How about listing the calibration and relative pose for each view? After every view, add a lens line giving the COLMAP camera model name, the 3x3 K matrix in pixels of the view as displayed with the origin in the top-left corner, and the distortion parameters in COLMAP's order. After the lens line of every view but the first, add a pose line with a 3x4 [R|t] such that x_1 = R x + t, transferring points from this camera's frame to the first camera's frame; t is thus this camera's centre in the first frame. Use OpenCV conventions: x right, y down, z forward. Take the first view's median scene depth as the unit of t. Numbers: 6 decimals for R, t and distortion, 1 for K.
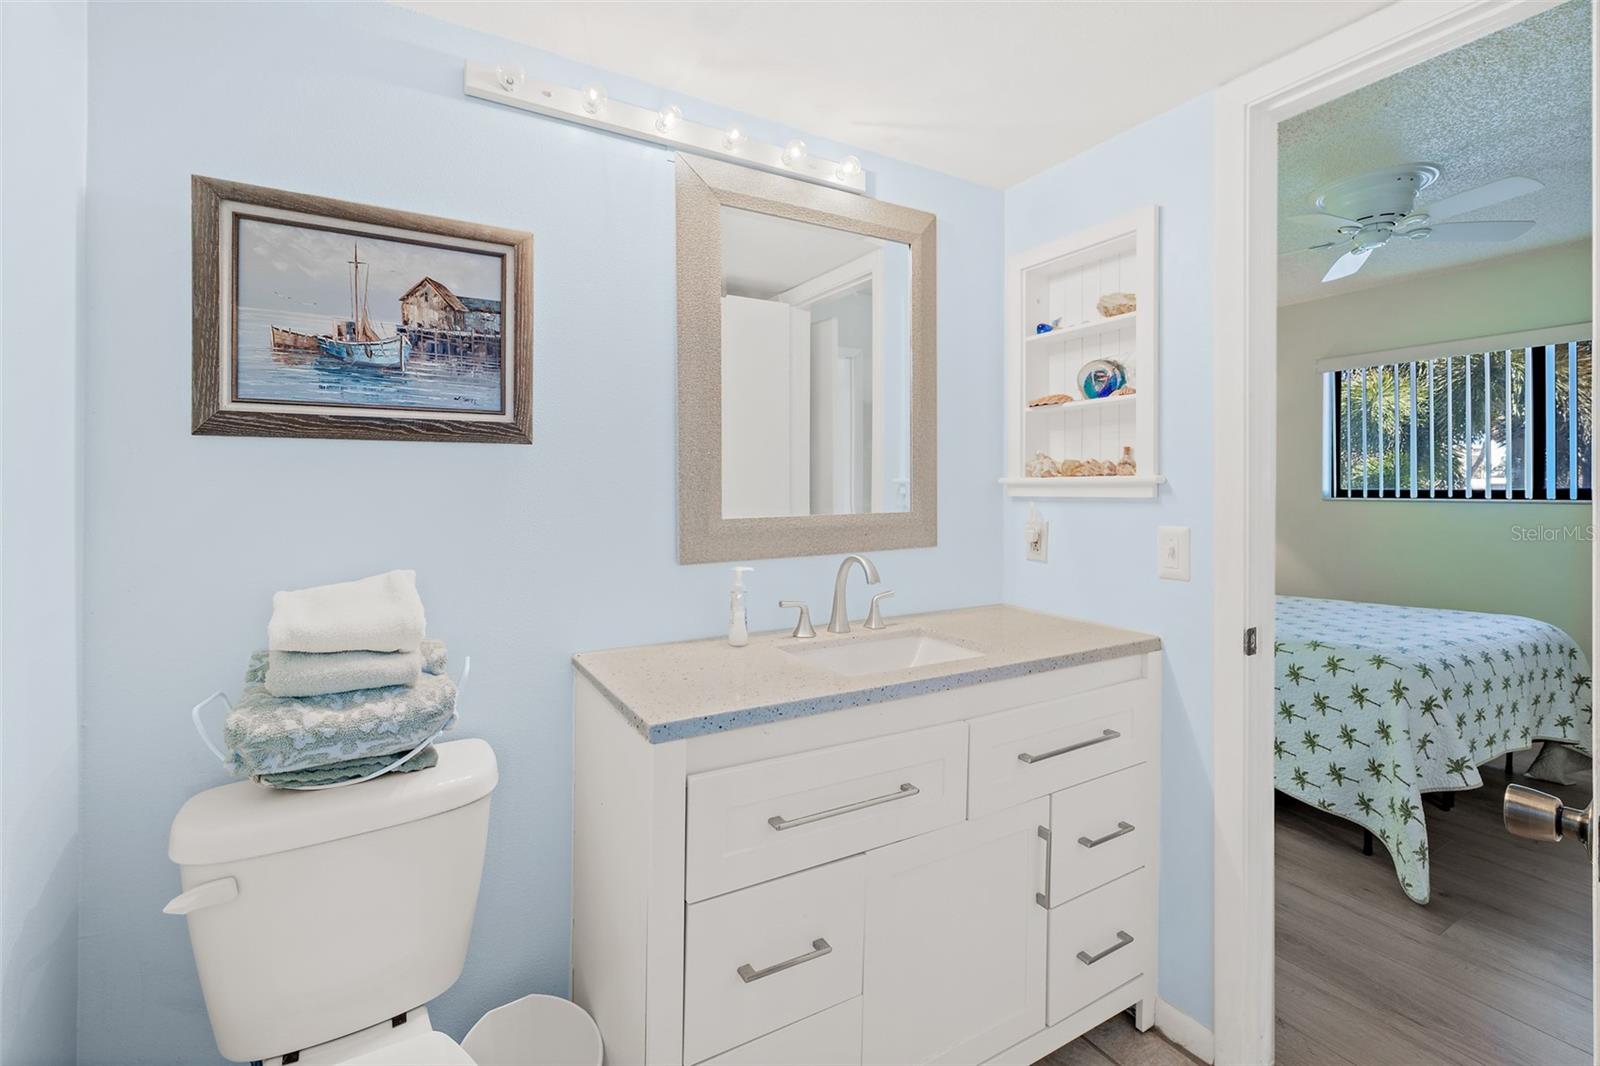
lens RADIAL K [[678.0, 0, 765.8], [0, 678.0, 486.2], [0, 0, 1]] dist [0.001914, 0.001482]
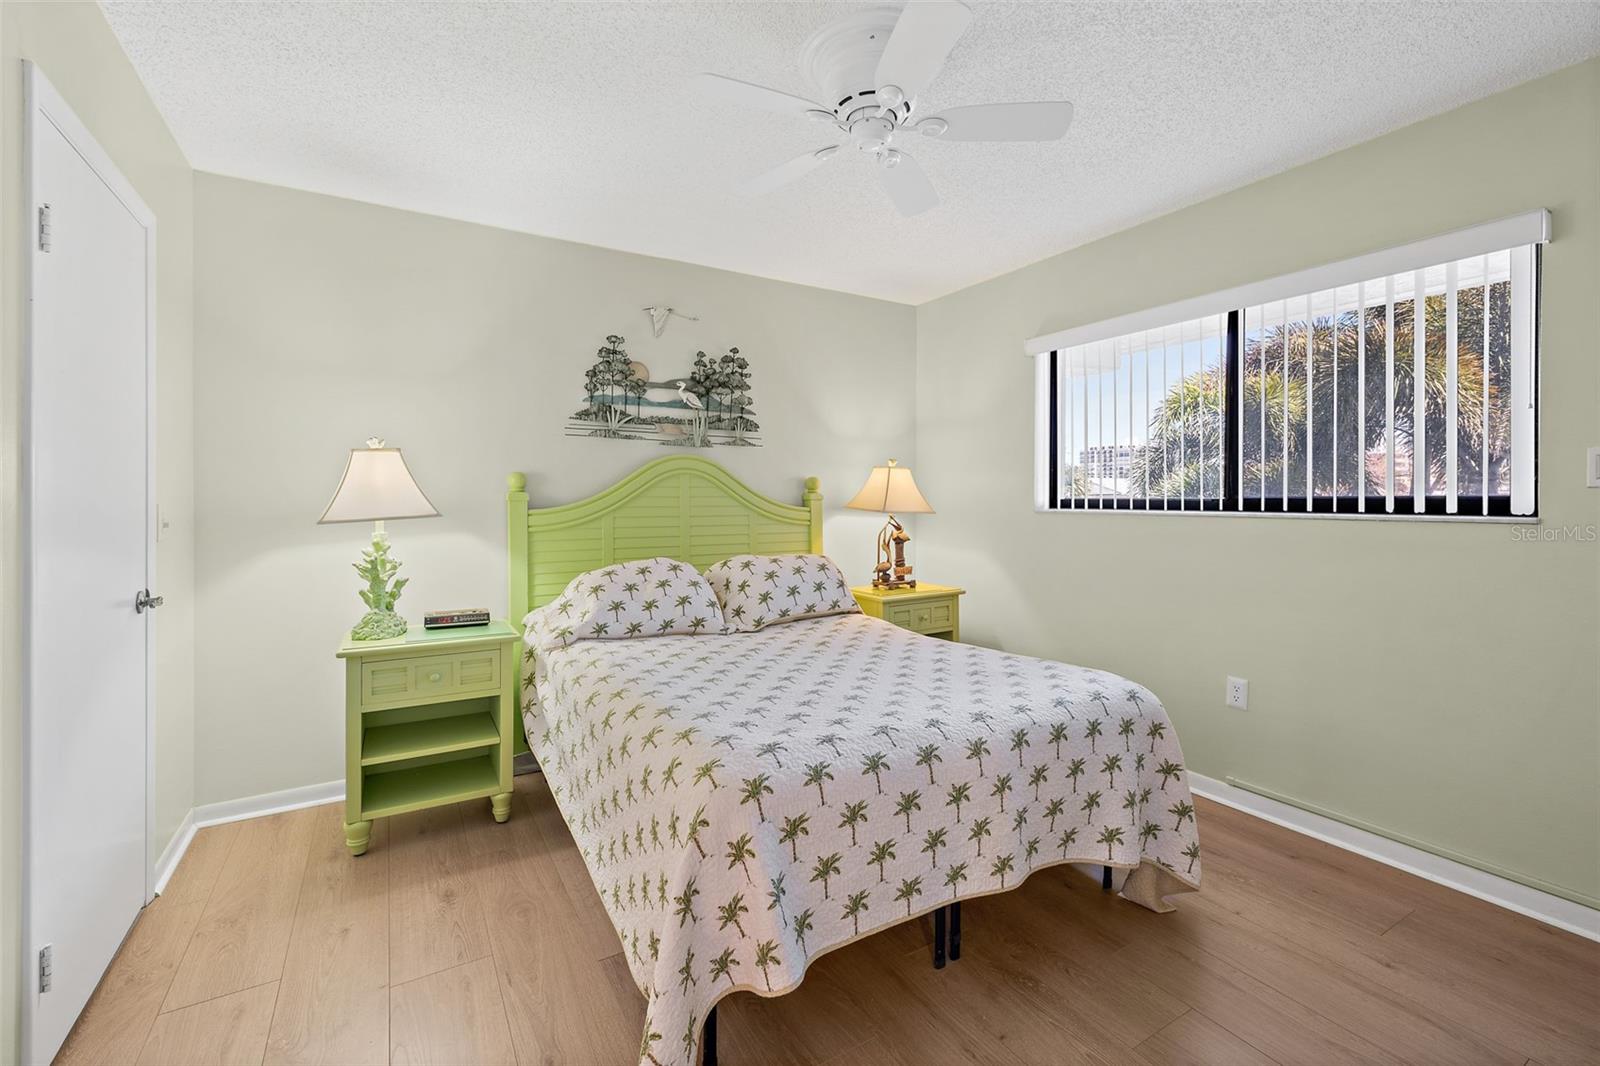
lens RADIAL K [[678.0, 0, 785.4], [0, 678.0, 508.1], [0, 0, 1]] dist [0.001914, 0.001482]
pose [[0.999872, -0.006292, 0.014687, 0.687916], [0.006151, 0.999935, 0.009575, 0.007315], [-0.014746, -0.009483, 0.999846, 0.270800]]
